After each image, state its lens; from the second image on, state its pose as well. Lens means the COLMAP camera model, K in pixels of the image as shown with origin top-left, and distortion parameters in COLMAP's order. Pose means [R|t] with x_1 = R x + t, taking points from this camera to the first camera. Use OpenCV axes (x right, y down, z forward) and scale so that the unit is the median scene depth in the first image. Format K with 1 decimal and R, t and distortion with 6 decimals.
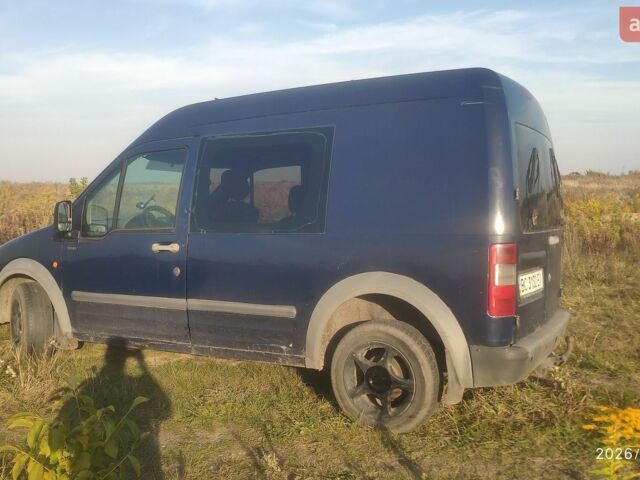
lens RADIAL K [[696.9, 0, 316.7], [0, 696.9, 239.3], [0, 0, 1]] dist [0.179282, -0.480891]
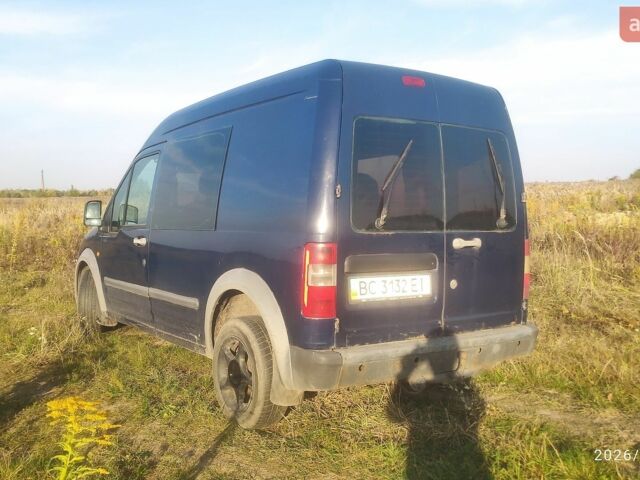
lens RADIAL K [[696.9, 0, 316.7], [0, 696.9, 239.3], [0, 0, 1]] dist [0.179282, -0.480891]
pose [[0.901764, 0.019945, -0.431768, 0.636360], [-0.017571, 0.999801, 0.009487, -0.007294], [0.431871, -0.000968, 0.901935, 0.132994]]
